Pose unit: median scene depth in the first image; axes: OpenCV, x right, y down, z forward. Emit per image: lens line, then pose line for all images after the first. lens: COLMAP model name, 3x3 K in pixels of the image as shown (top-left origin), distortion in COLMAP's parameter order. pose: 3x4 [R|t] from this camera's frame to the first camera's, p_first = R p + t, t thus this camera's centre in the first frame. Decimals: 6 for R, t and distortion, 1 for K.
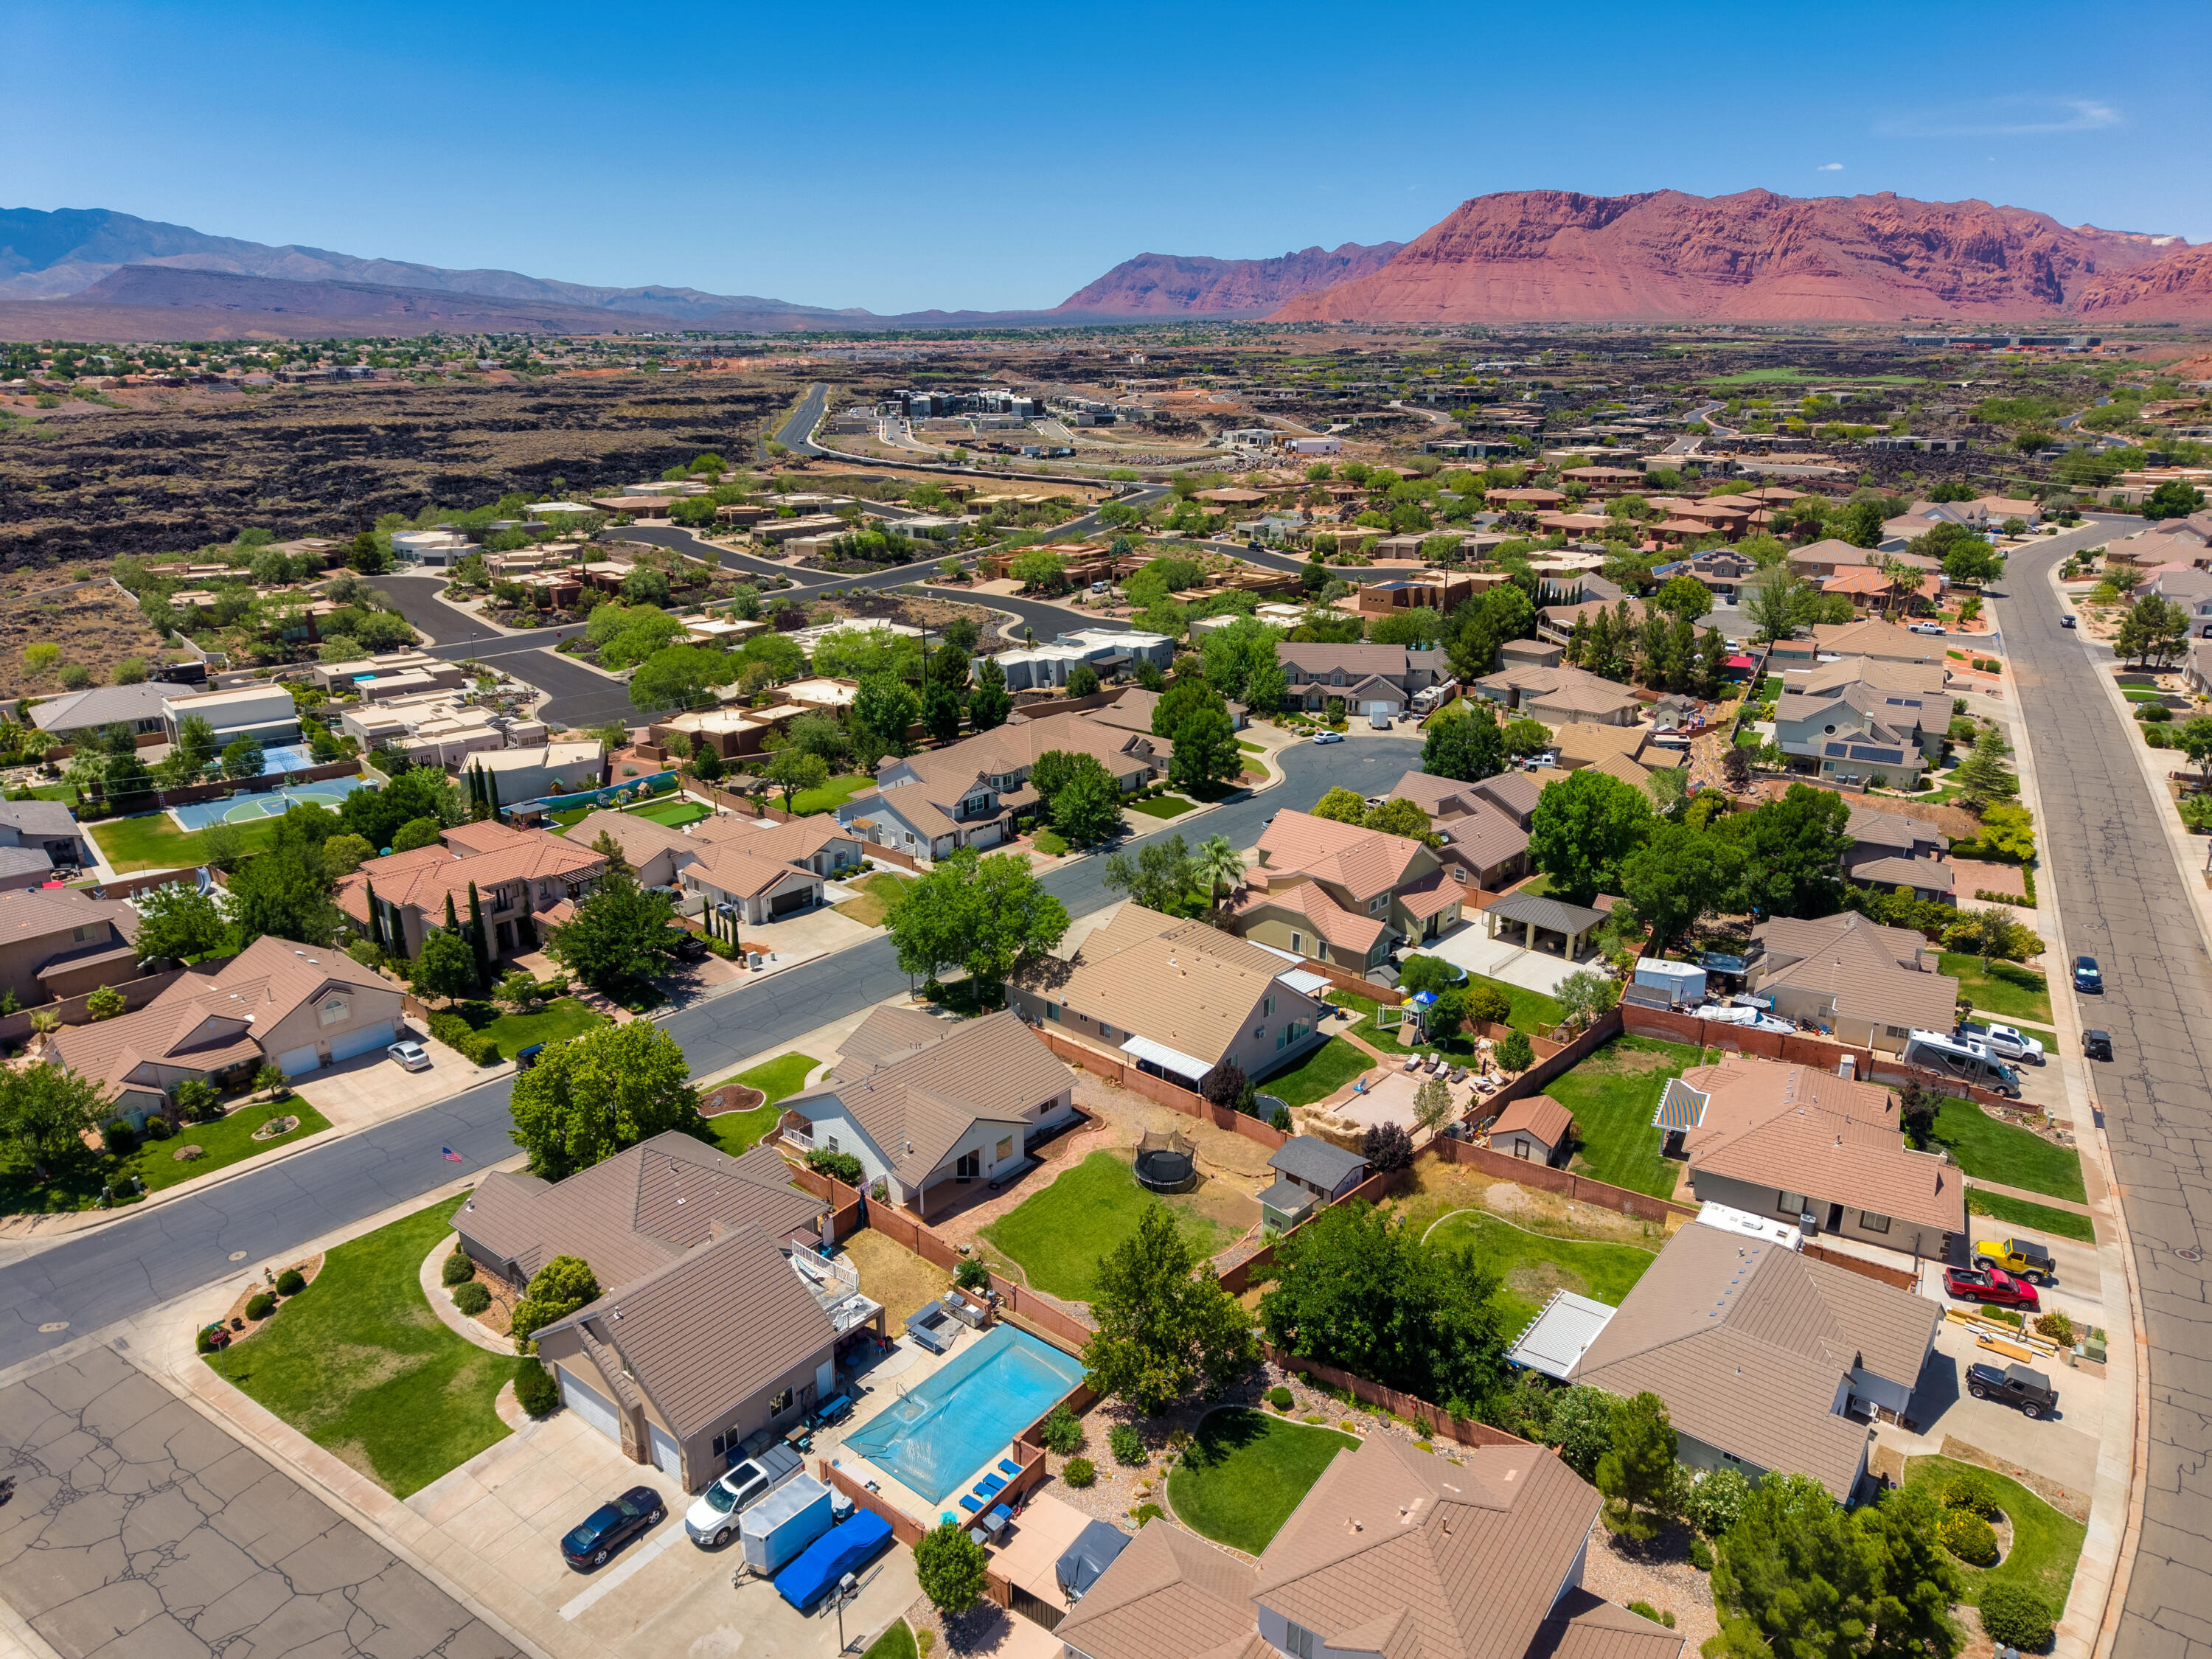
lens RADIAL K [[1473.7, 0, 1107.1], [0, 1473.7, 822.1], [0, 0, 1]] dist [0.033526, -0.032846]
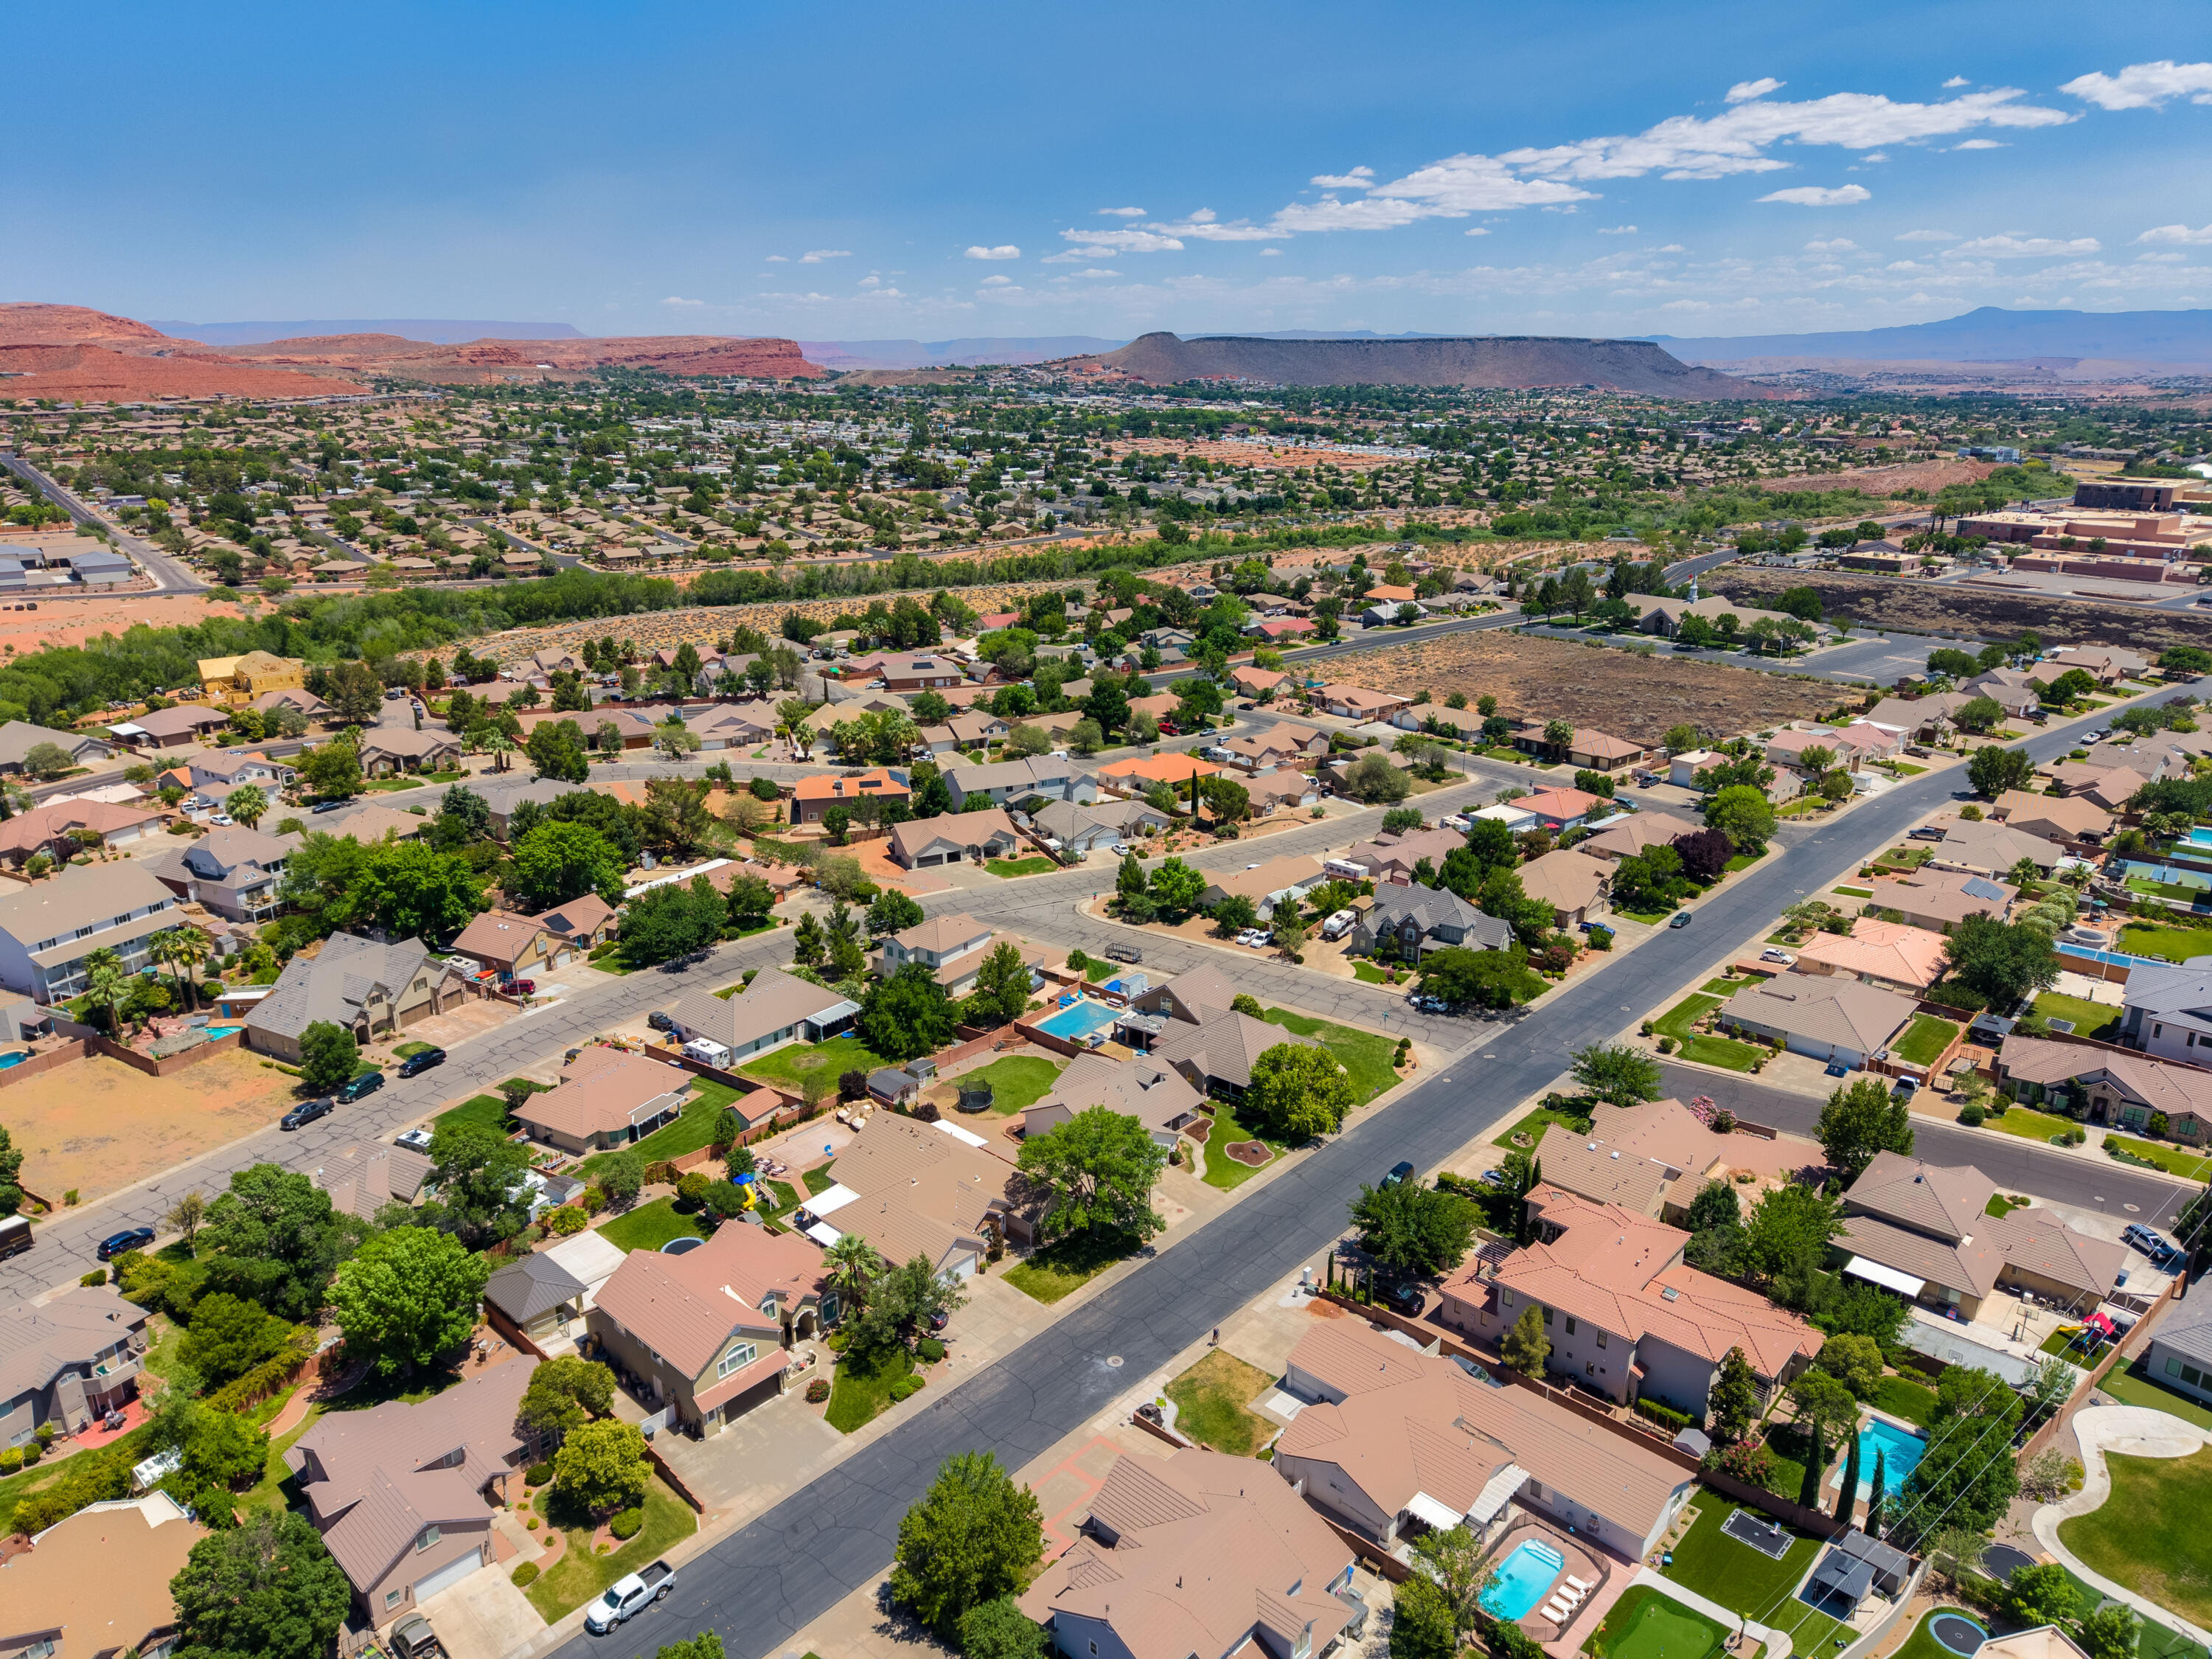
lens RADIAL K [[1473.7, 0, 1102.6], [0, 1473.7, 828.8], [0, 0, 1]] dist [0.033526, -0.032846]
pose [[-0.999711, -0.006264, 0.023214, -0.079716], [0.008472, 0.811765, 0.583923, -0.556650], [-0.022502, 0.583950, -0.811477, 1.174941]]
